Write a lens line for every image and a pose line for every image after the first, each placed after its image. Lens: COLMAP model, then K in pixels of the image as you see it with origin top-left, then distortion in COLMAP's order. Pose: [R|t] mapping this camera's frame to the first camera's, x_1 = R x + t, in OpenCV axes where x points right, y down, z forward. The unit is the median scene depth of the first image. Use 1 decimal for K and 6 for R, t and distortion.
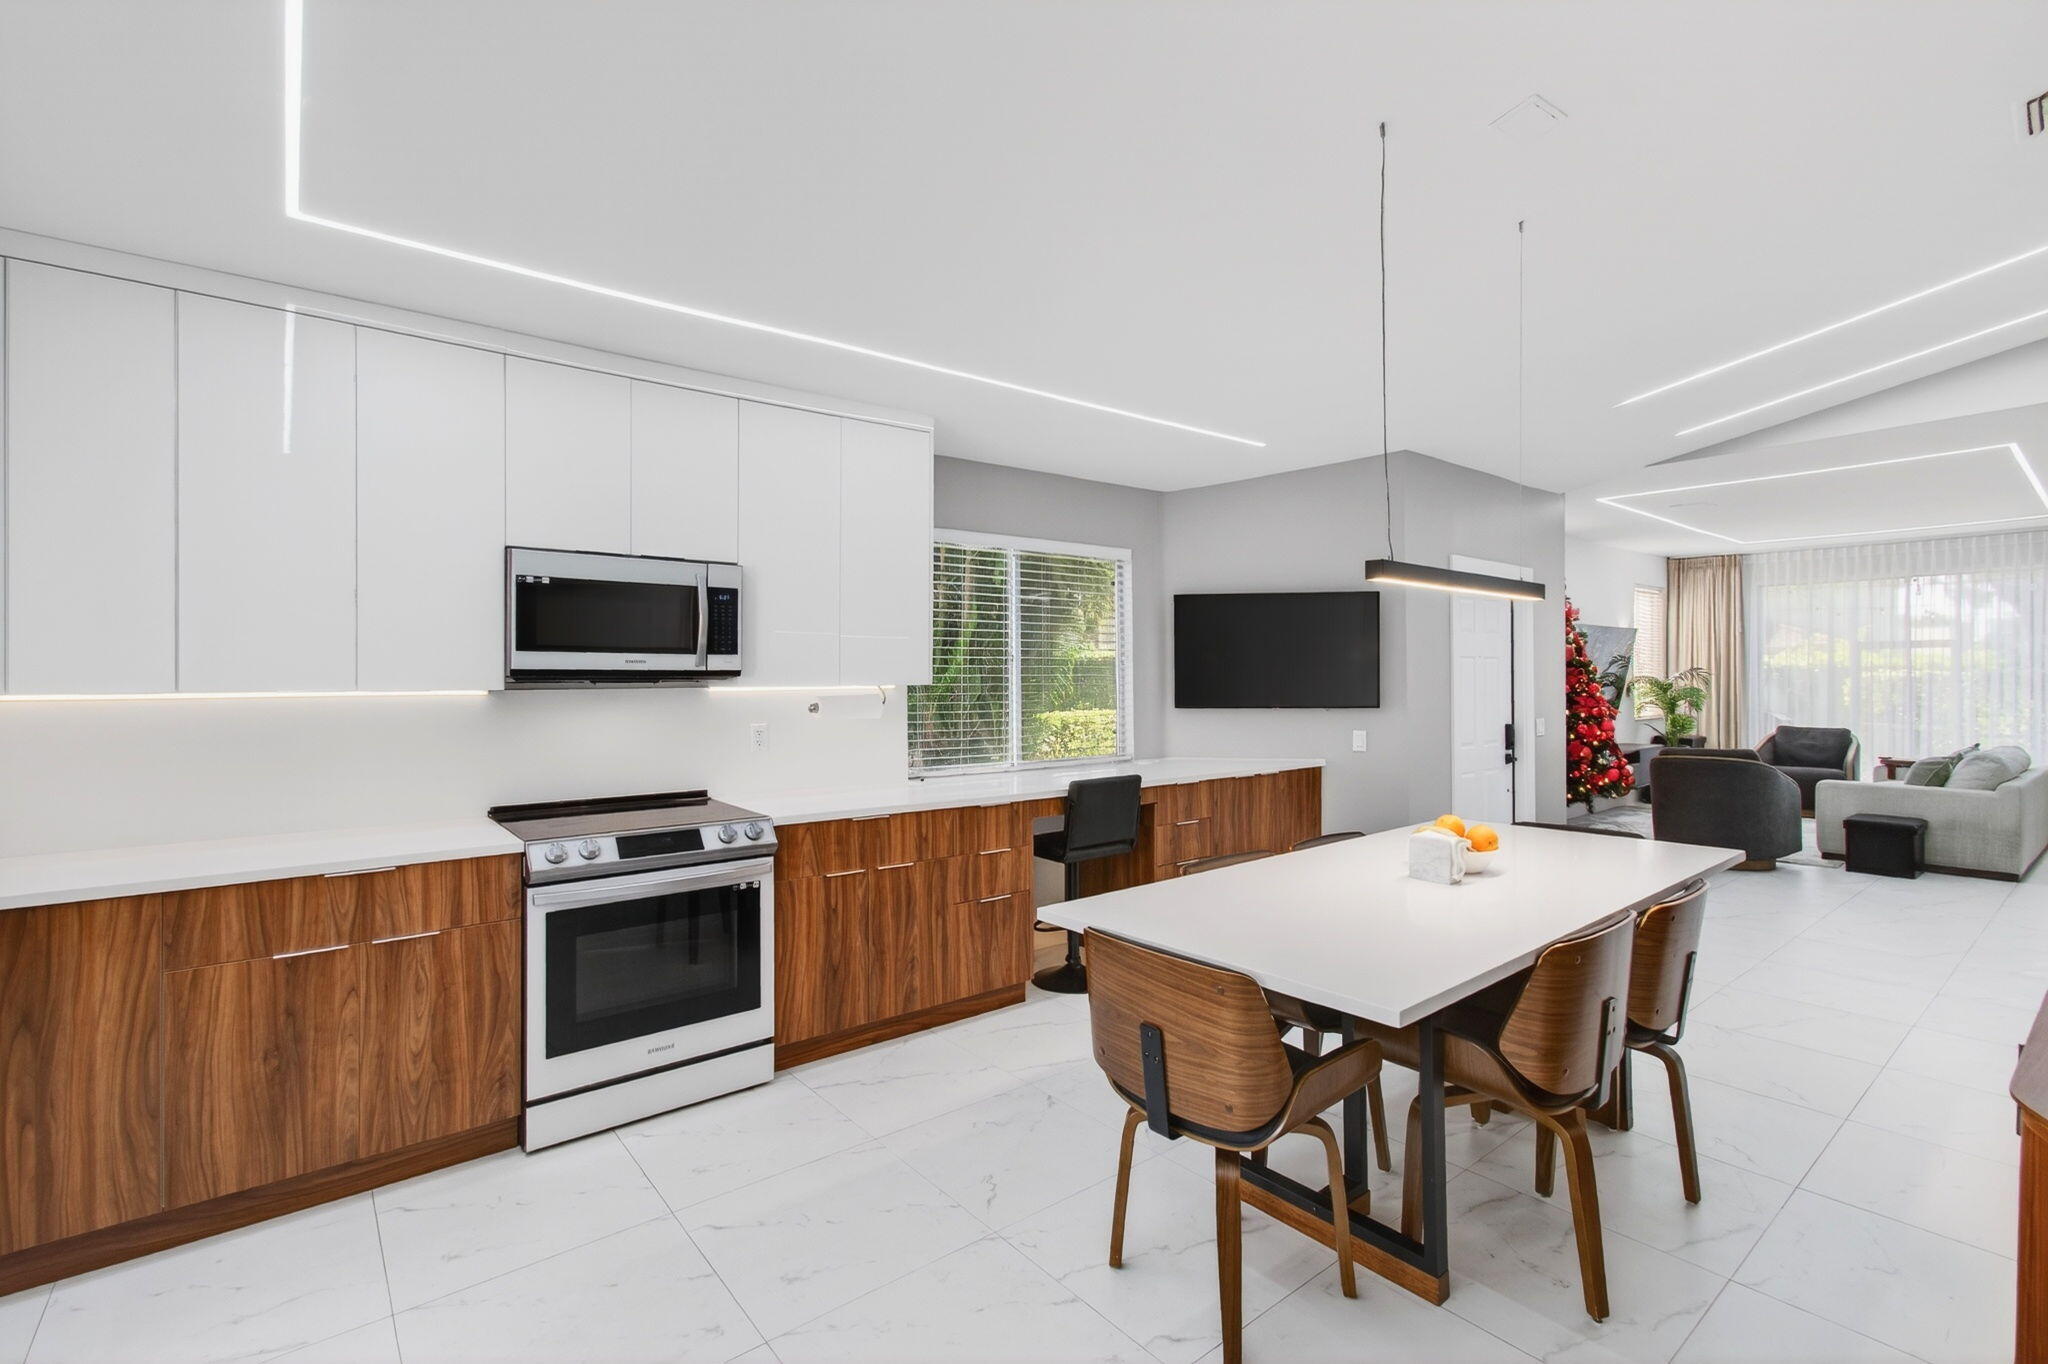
lens RADIAL K [[920.8, 0, 1011.6], [0, 920.8, 682.0], [0, 0, 1]] dist [0.001220, 0.000545]
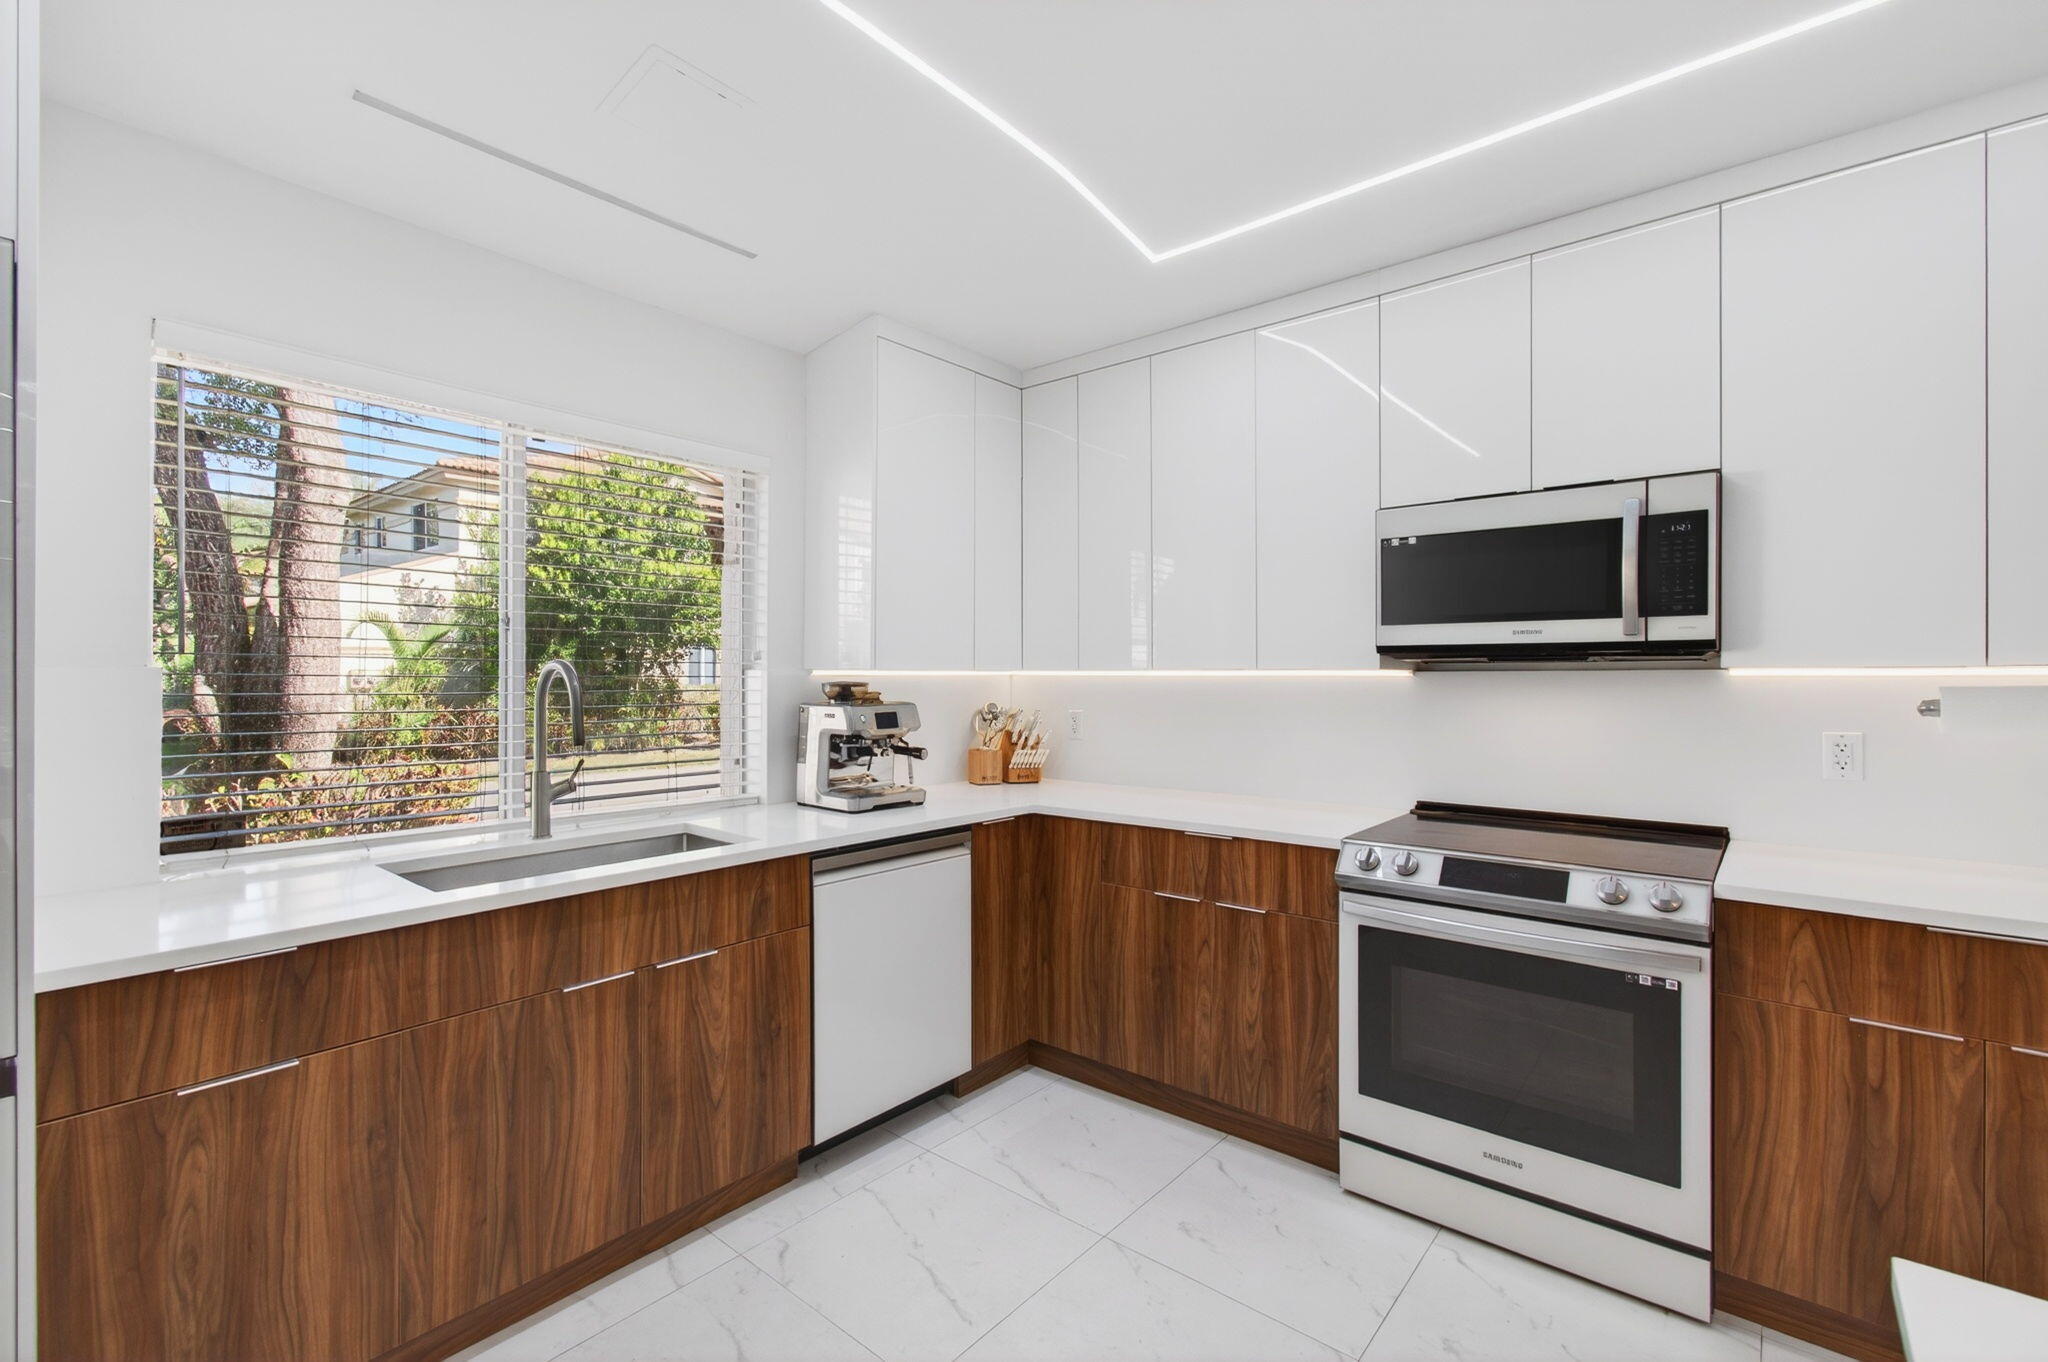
lens RADIAL K [[920.8, 0, 1012.9], [0, 920.8, 670.1], [0, 0, 1]] dist [0.001220, 0.000545]
pose [[0.185612, 0.002497, -0.982620, 0.289732], [-0.001730, 0.999996, 0.002214, 0.009030], [0.982622, 0.001289, 0.185616, 0.523861]]
